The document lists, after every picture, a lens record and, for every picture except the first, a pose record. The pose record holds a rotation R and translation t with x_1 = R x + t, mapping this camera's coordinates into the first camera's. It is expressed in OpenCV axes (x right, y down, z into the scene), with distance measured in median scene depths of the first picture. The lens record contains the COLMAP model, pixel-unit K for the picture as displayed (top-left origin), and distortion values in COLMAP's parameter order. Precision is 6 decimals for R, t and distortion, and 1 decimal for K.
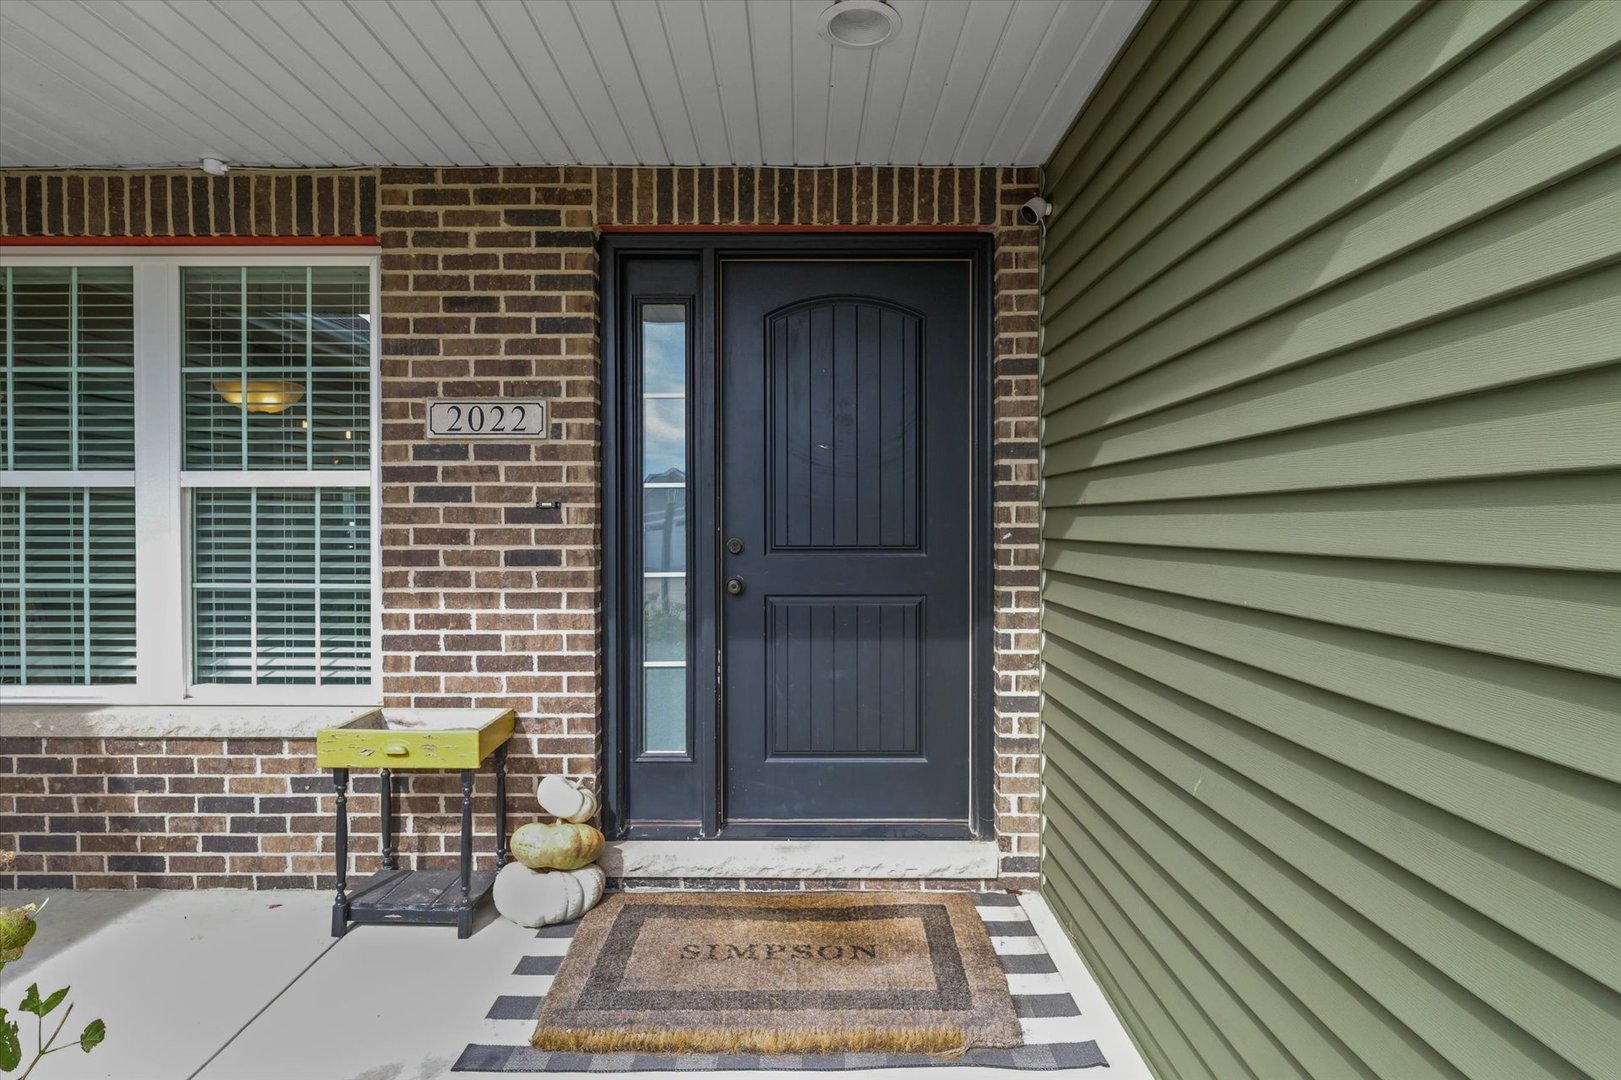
lens RADIAL K [[913.4, 0, 812.0], [0, 913.4, 564.2], [0, 0, 1]] dist [-0.000653, -0.000336]
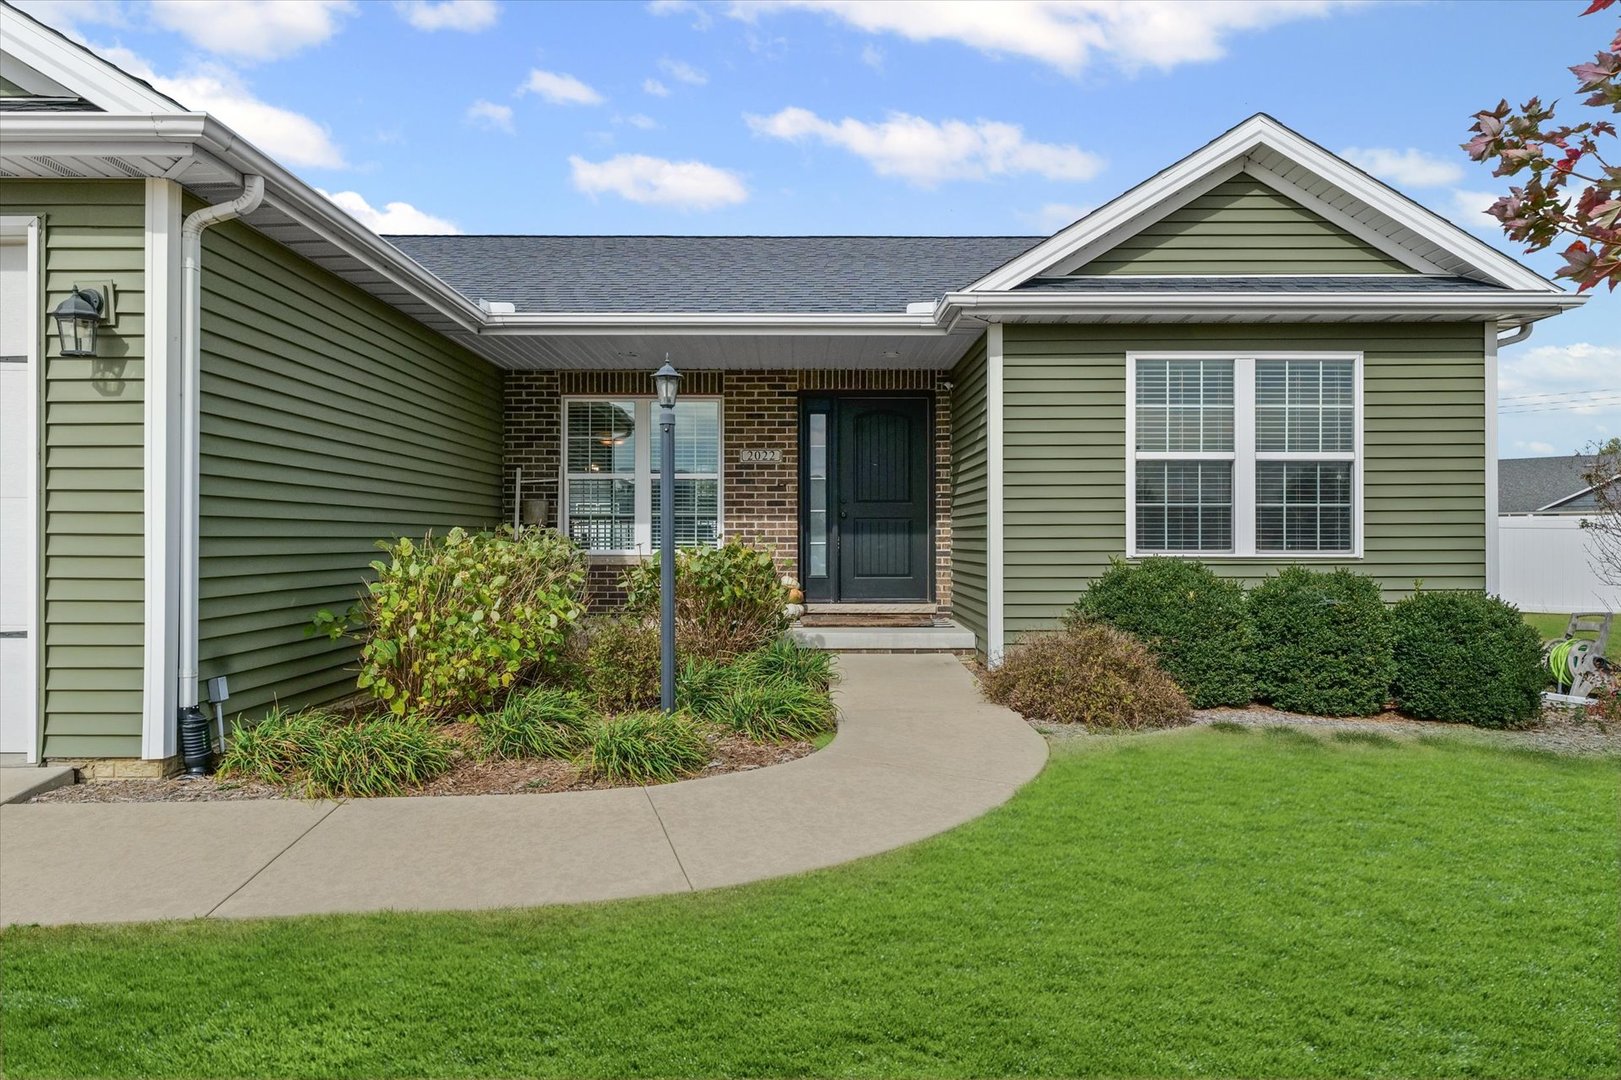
lens RADIAL K [[913.4, 0, 812.0], [0, 913.4, 564.2], [0, 0, 1]] dist [-0.000653, -0.000336]
pose [[0.999941, 0.000219, -0.010881, -0.160209], [-0.000203, 0.999999, 0.001547, 0.182891], [0.010882, -0.001545, 0.999940, -1.911306]]
